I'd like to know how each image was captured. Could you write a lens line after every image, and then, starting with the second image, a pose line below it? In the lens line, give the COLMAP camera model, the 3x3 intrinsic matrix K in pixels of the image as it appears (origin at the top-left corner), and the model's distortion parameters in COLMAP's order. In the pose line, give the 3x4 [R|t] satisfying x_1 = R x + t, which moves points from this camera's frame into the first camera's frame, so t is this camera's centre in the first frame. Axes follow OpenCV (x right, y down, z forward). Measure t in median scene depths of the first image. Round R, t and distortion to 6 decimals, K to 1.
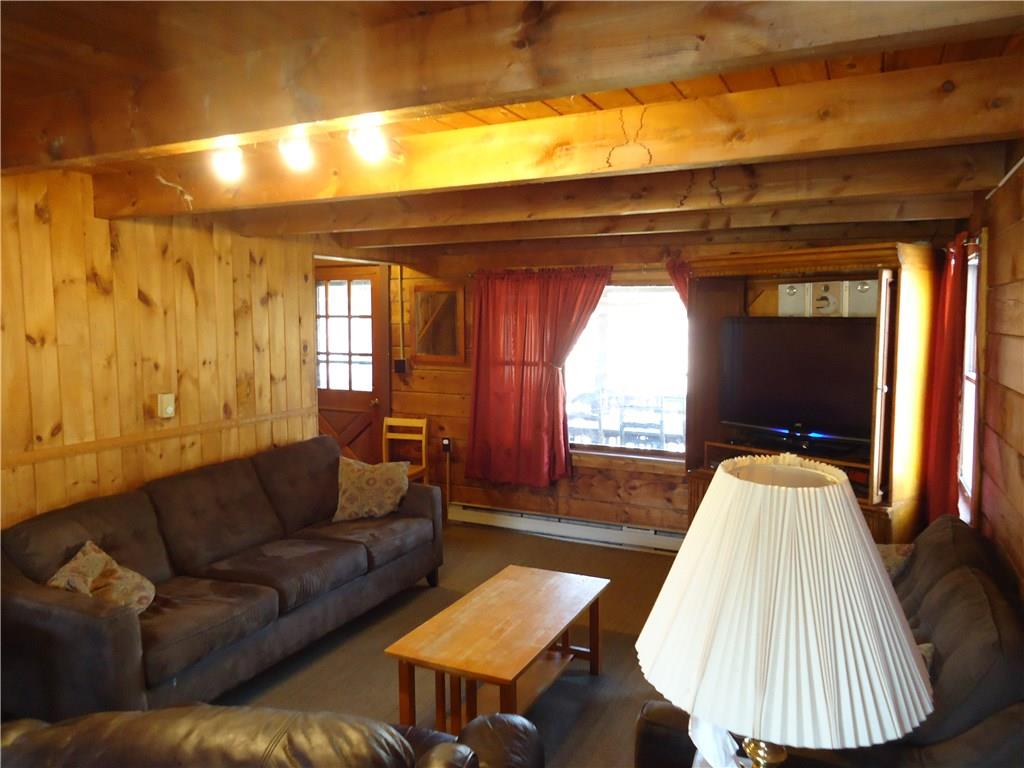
lens RADIAL K [[736.8, 0, 513.3], [0, 736.8, 387.4], [0, 0, 1]] dist [-0.035952, 0.039591]
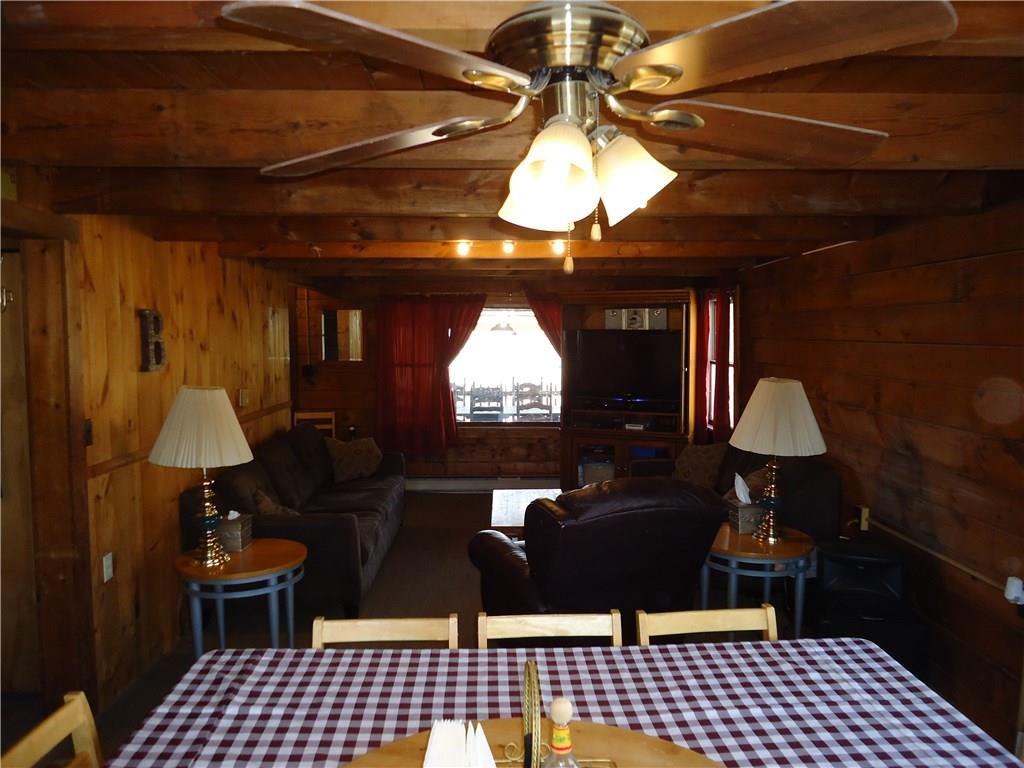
lens RADIAL K [[736.8, 0, 513.3], [0, 736.8, 387.4], [0, 0, 1]] dist [-0.035952, 0.039591]
pose [[0.891998, -0.036040, 0.450600, -0.464635], [0.044154, 0.998997, -0.007503, 0.027812], [-0.449877, 0.026588, 0.892695, -0.290833]]
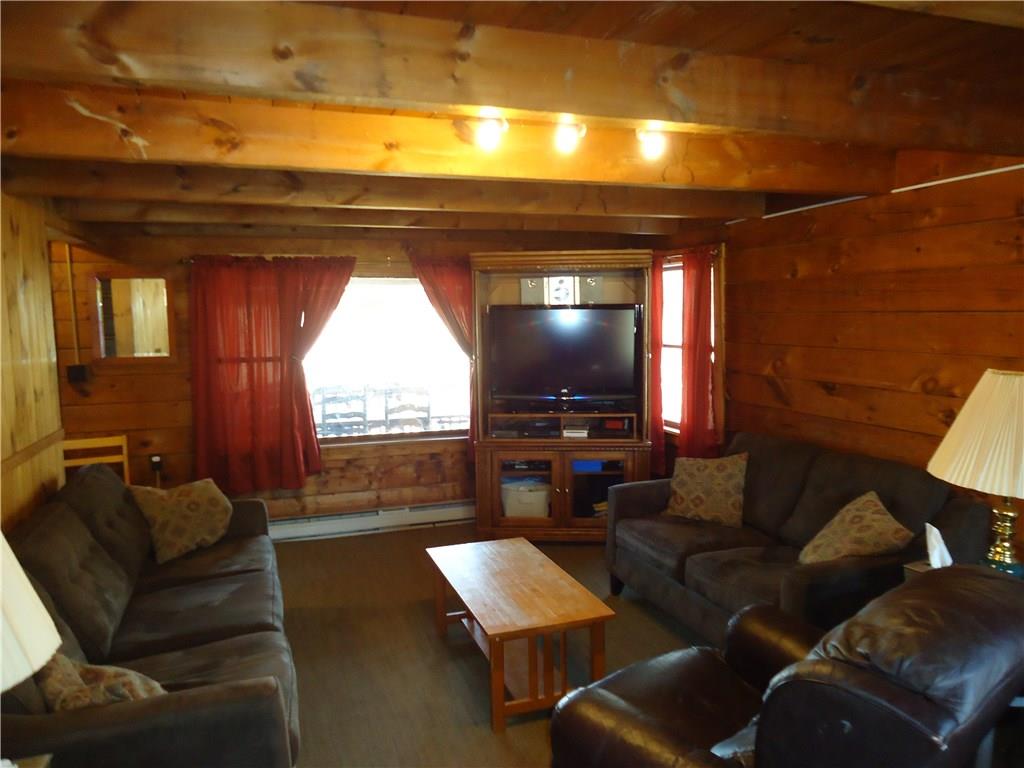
lens RADIAL K [[736.8, 0, 513.3], [0, 736.8, 387.4], [0, 0, 1]] dist [-0.035952, 0.039591]
pose [[0.704547, -0.081105, 0.705007, -0.436262], [0.079624, 0.996209, 0.035033, -0.004767], [-0.705176, 0.031454, 0.708334, 0.132938]]
